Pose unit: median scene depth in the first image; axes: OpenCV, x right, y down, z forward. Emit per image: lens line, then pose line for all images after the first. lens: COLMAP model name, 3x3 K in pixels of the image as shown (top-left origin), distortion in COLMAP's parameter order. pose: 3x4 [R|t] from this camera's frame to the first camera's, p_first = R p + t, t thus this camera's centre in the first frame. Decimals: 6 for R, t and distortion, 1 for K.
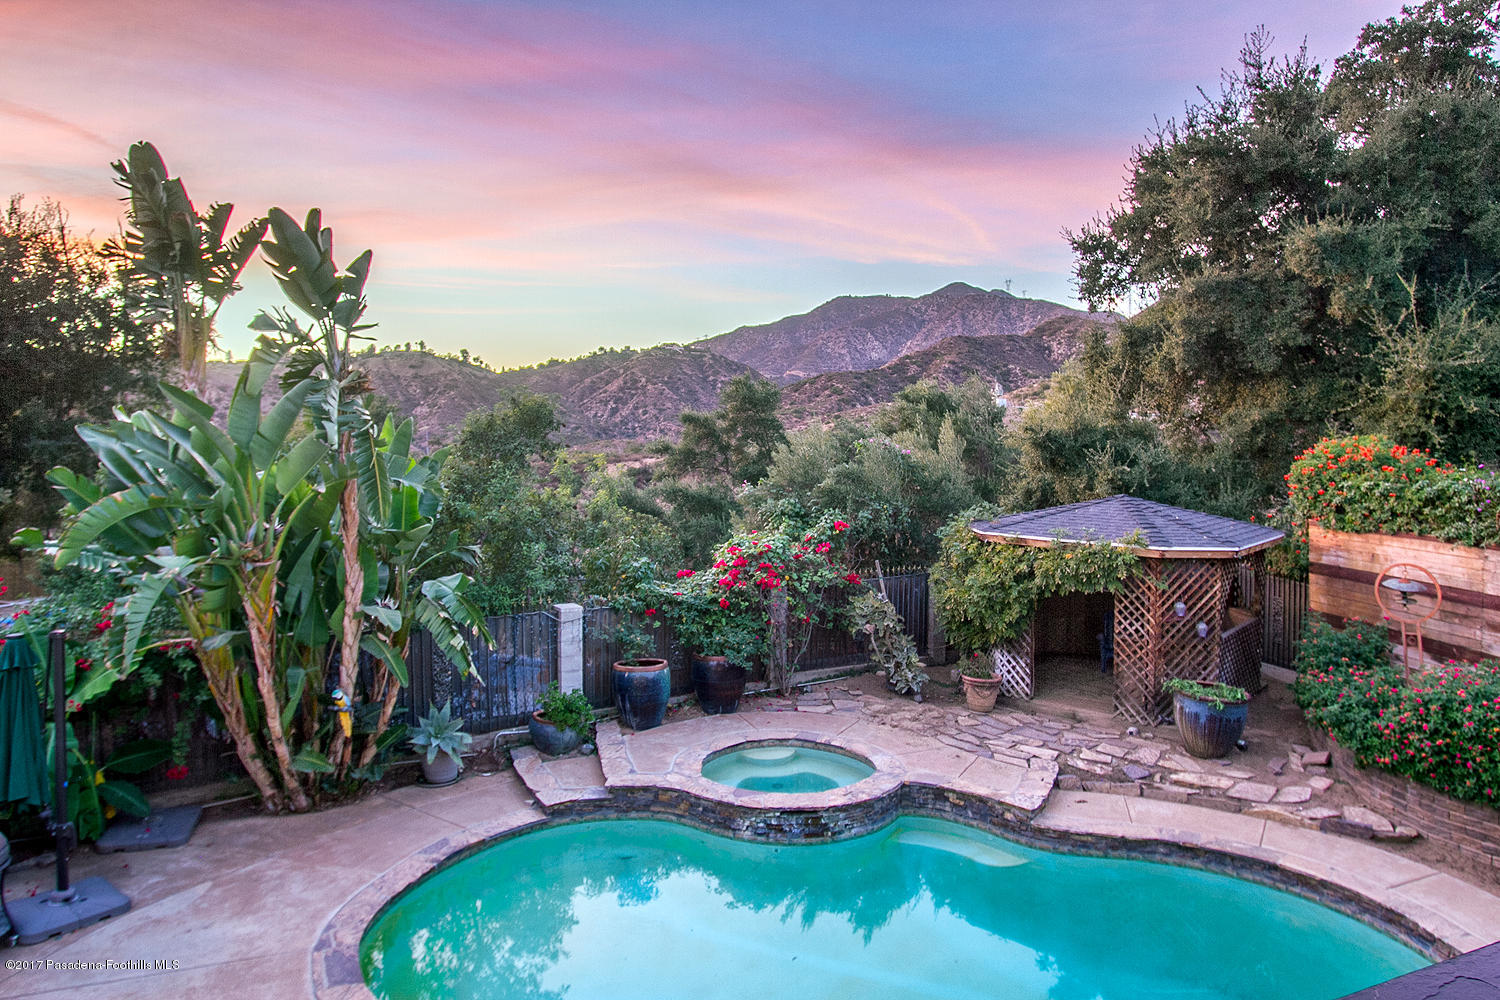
lens RADIAL K [[911.2, 0, 746.6], [0, 911.2, 507.9], [0, 0, 1]] dist [-0.021800, 0.008422]
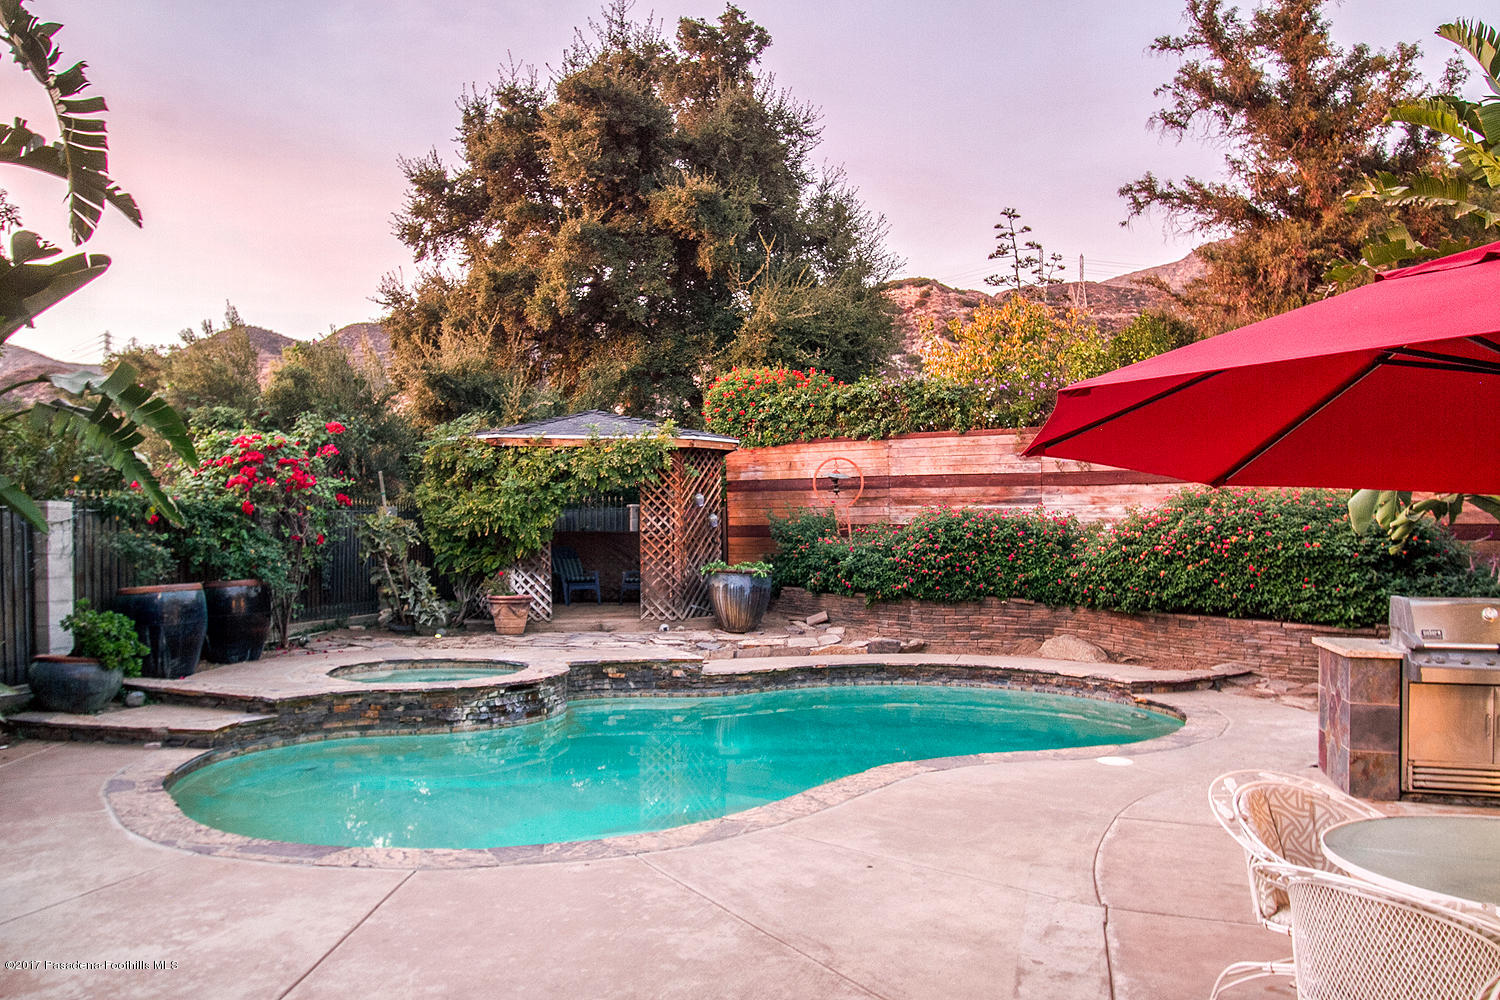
lens RADIAL K [[1092.8, 0, 750.4], [0, 1092.8, 502.8], [0, 0, 1]] dist [-0.013891, -0.001876]
pose [[0.686759, -0.025271, 0.726446, -0.347761], [0.062872, 0.997715, -0.024729, 0.133648], [-0.724161, 0.062656, 0.686779, 0.092161]]
